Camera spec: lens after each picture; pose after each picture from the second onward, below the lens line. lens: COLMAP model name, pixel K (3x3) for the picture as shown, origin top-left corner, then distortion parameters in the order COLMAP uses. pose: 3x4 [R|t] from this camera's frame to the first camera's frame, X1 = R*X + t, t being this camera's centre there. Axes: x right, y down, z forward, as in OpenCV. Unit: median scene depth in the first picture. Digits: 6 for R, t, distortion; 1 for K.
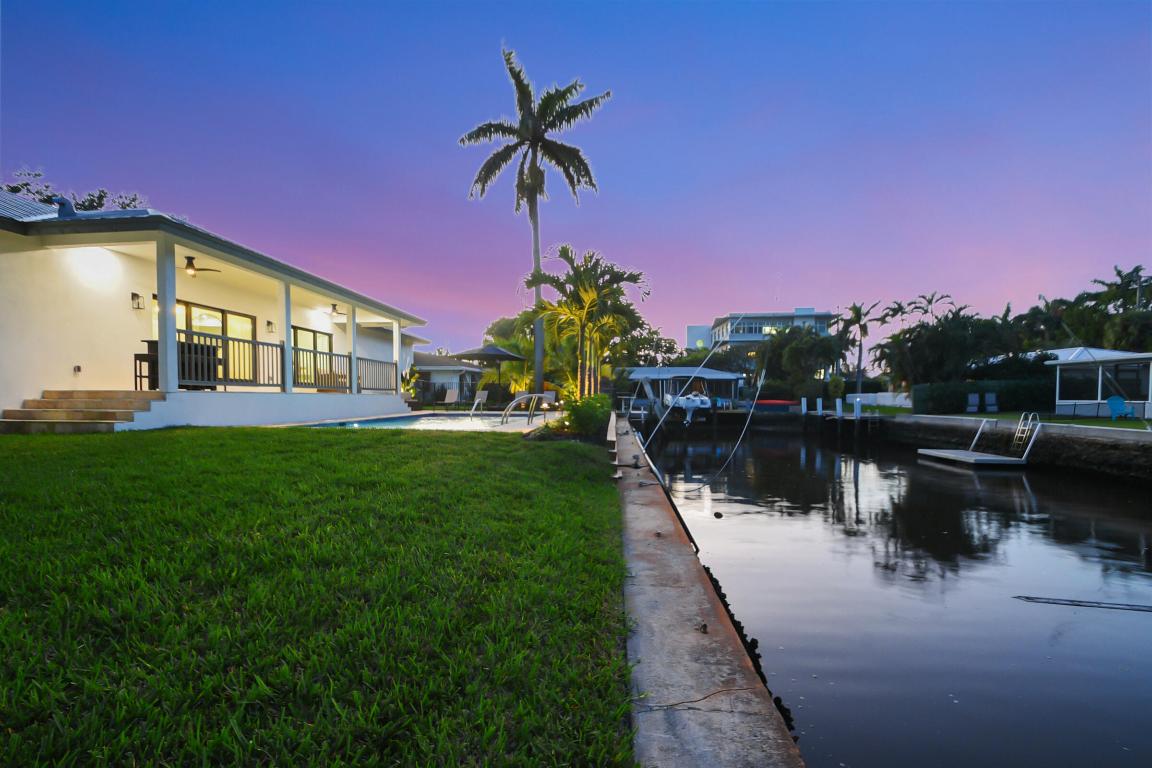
lens RADIAL K [[503.6, 0, 562.0], [0, 503.6, 414.9], [0, 0, 1]] dist [0.017967, -0.016308]
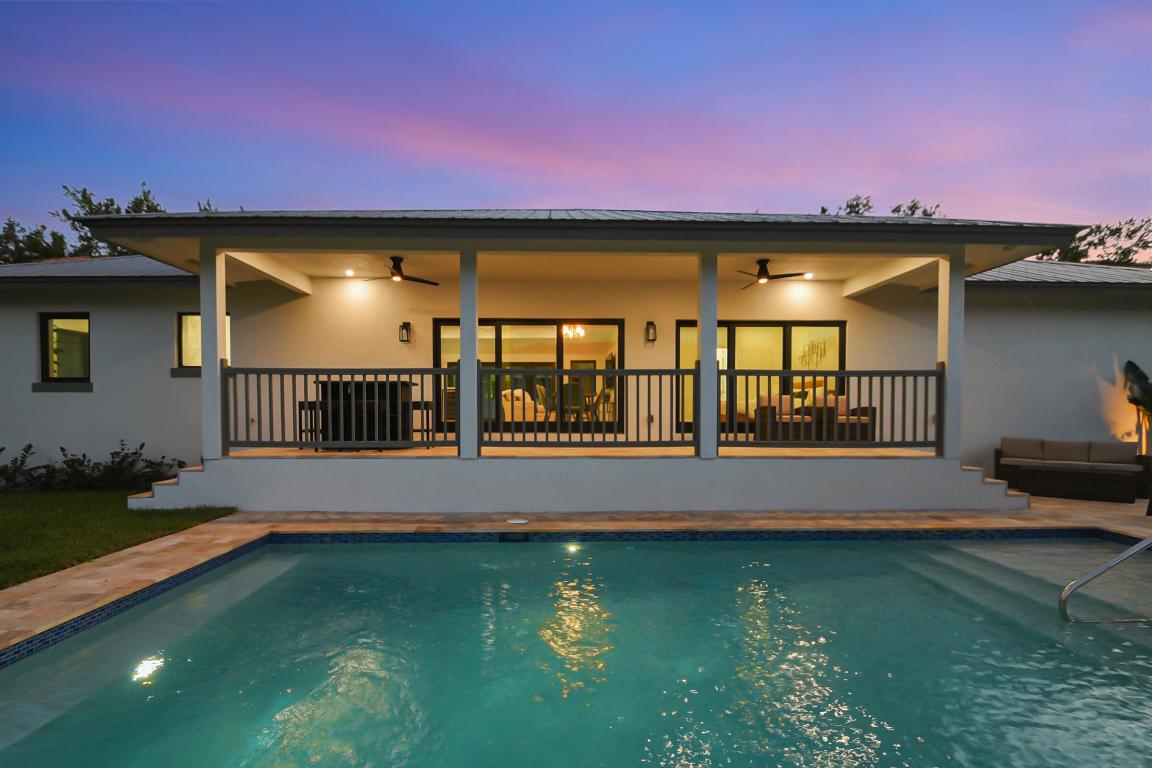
lens RADIAL K [[511.2, 0, 568.6], [0, 511.2, 414.7], [0, 0, 1]] dist [0.018116, -0.016688]
pose [[0.134880, -0.003938, -0.990854, -0.000547], [-0.037040, 0.999273, -0.009013, -0.057001], [0.990169, 0.037917, 0.134636, 0.675301]]
